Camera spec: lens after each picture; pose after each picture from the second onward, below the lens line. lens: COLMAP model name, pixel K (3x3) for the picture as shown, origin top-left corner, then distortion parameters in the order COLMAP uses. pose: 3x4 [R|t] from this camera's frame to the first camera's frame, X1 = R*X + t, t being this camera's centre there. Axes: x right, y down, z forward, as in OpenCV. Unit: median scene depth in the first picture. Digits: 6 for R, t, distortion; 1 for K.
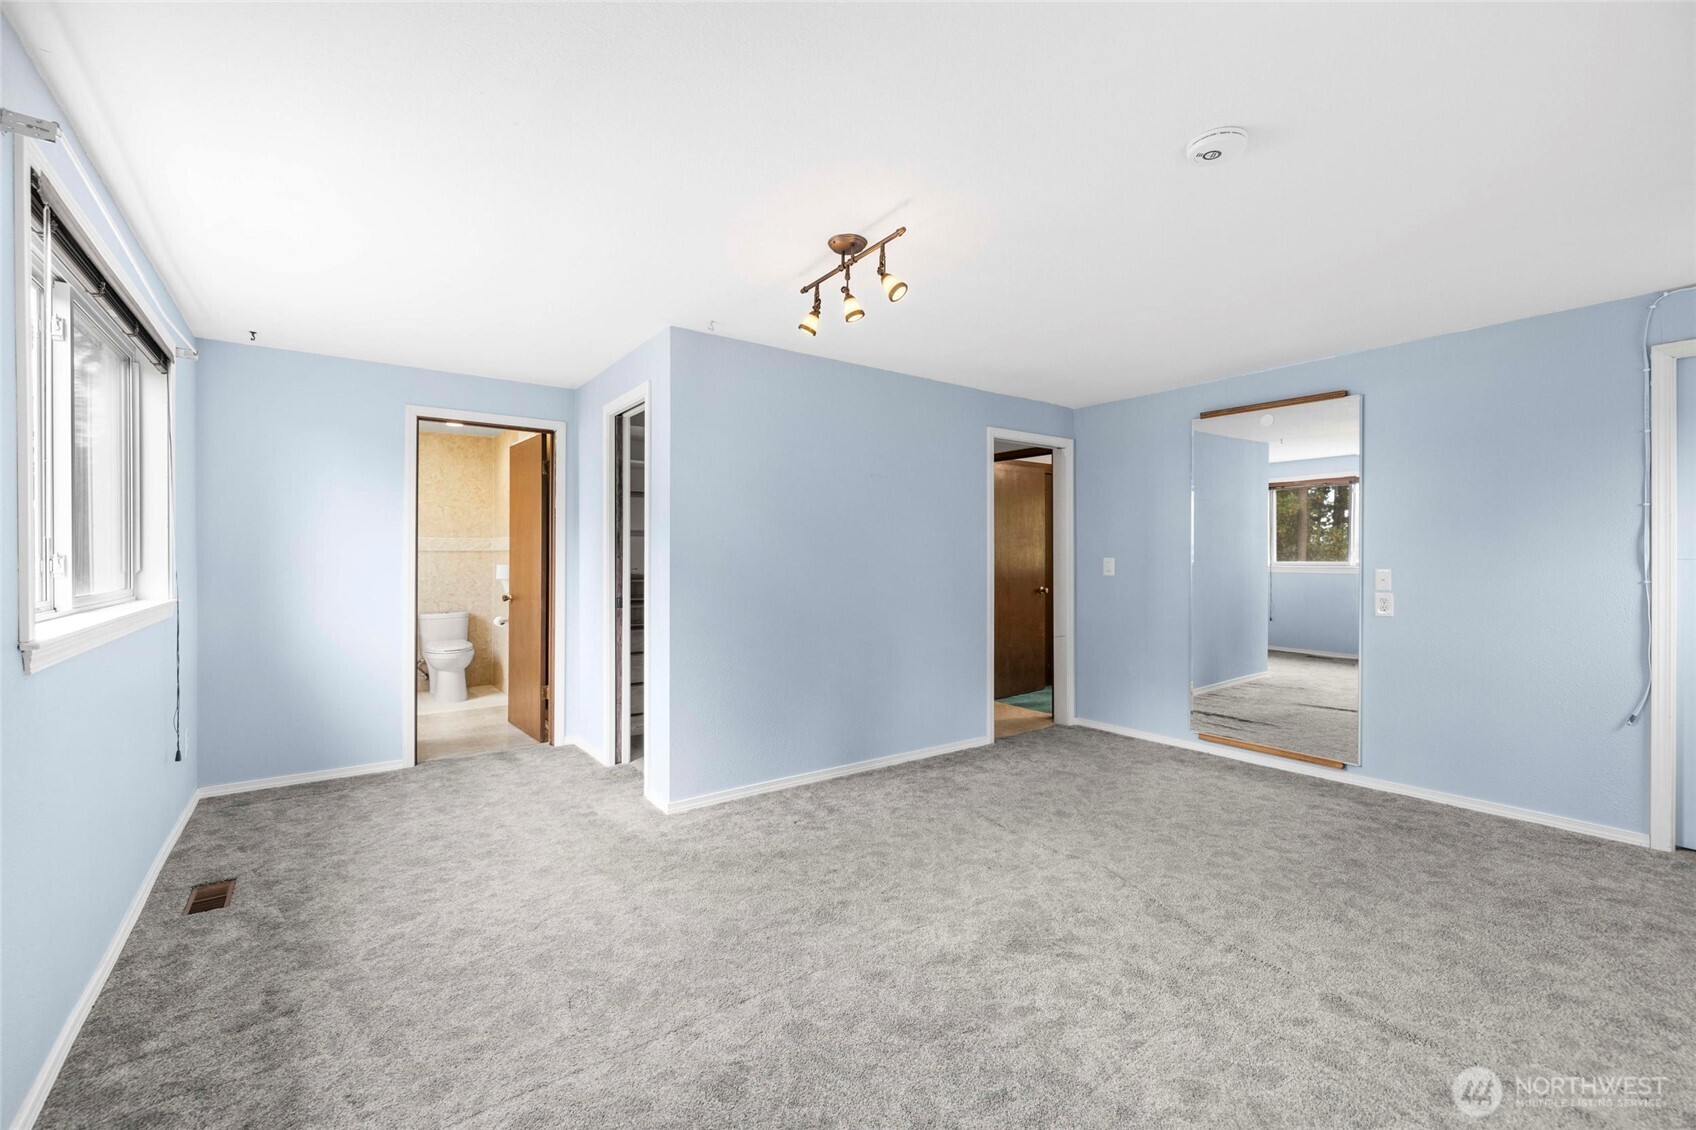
lens RADIAL K [[722.1, 0, 838.7], [0, 722.1, 569.0], [0, 0, 1]] dist [-0.000983, -0.000102]
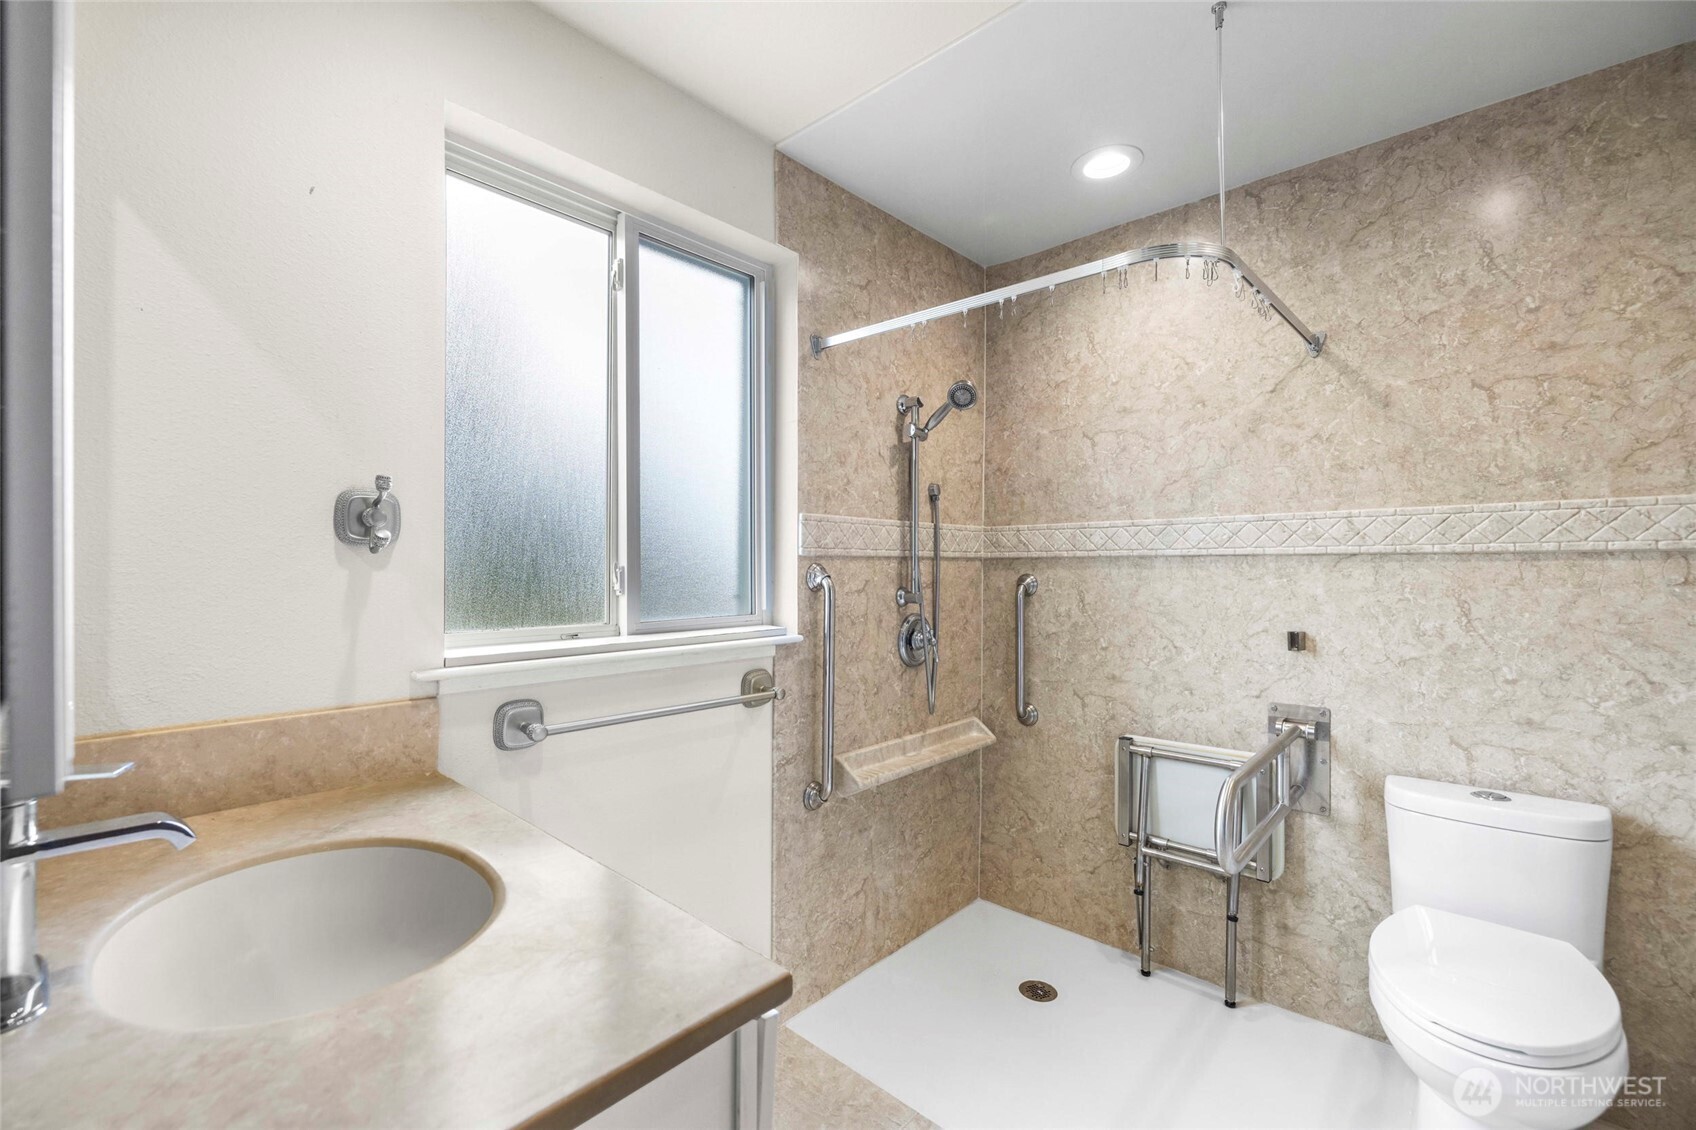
lens RADIAL K [[722.1, 0, 838.7], [0, 722.1, 569.0], [0, 0, 1]] dist [-0.000983, -0.000102]
pose [[0.207258, -0.002146, -0.978284, -0.340177], [-0.011521, 0.999923, -0.004634, -0.015303], [0.978219, 0.012231, 0.207217, 0.711838]]
